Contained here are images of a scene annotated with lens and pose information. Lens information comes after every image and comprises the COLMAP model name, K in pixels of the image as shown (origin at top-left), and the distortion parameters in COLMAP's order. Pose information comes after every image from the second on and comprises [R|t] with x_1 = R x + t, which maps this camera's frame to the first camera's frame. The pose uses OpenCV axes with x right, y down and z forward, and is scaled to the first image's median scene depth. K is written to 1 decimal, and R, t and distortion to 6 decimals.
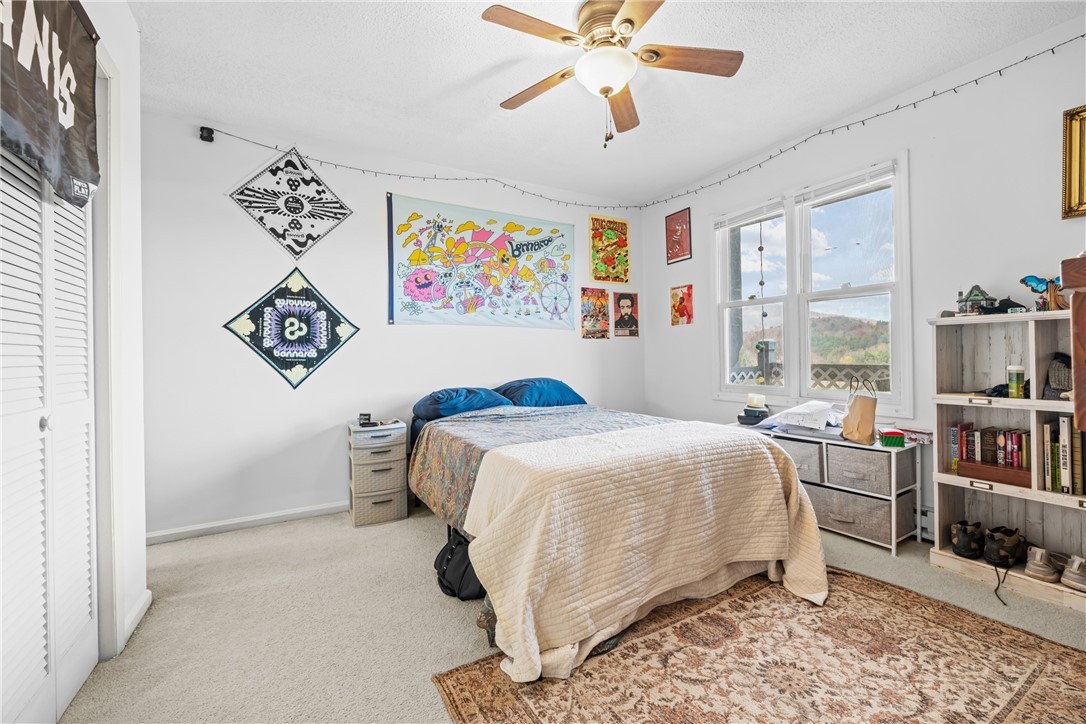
lens RADIAL K [[434.0, 0, 538.9], [0, 434.0, 349.0], [0, 0, 1]] dist [-0.002218, -0.000147]
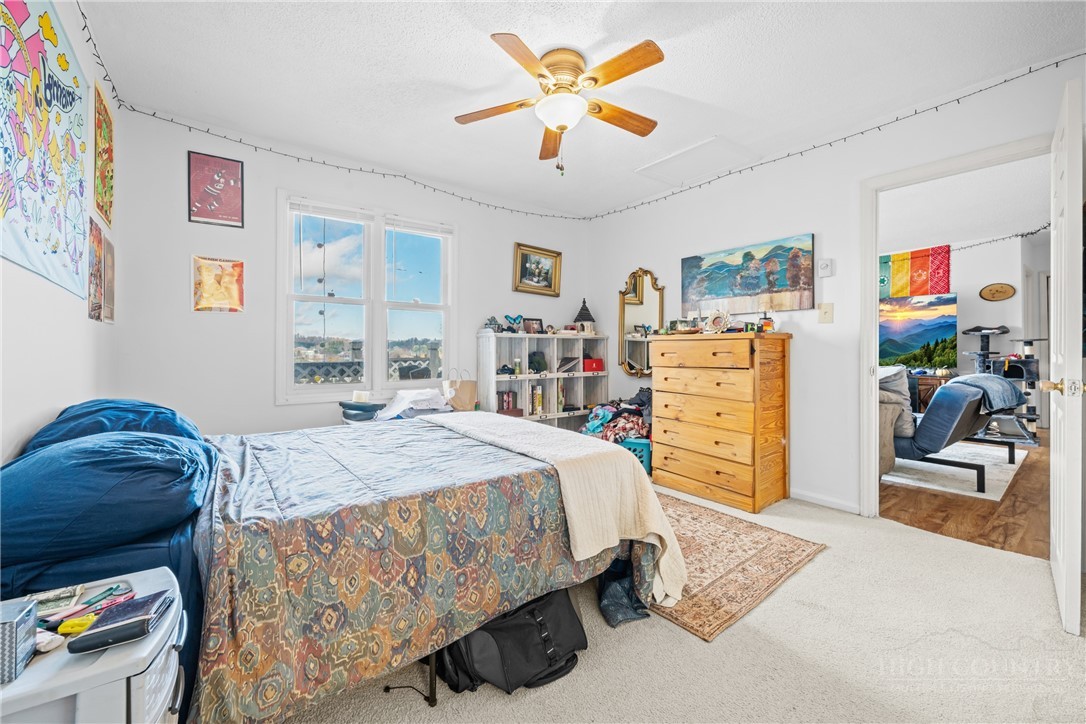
lens RADIAL K [[434.0, 0, 538.9], [0, 434.0, 349.0], [0, 0, 1]] dist [-0.002218, -0.000147]
pose [[-0.117298, 0.017156, 0.992949, -0.533084], [-0.009385, 0.999787, -0.018383, 0.016468], [-0.993052, -0.011475, -0.117112, 0.642178]]
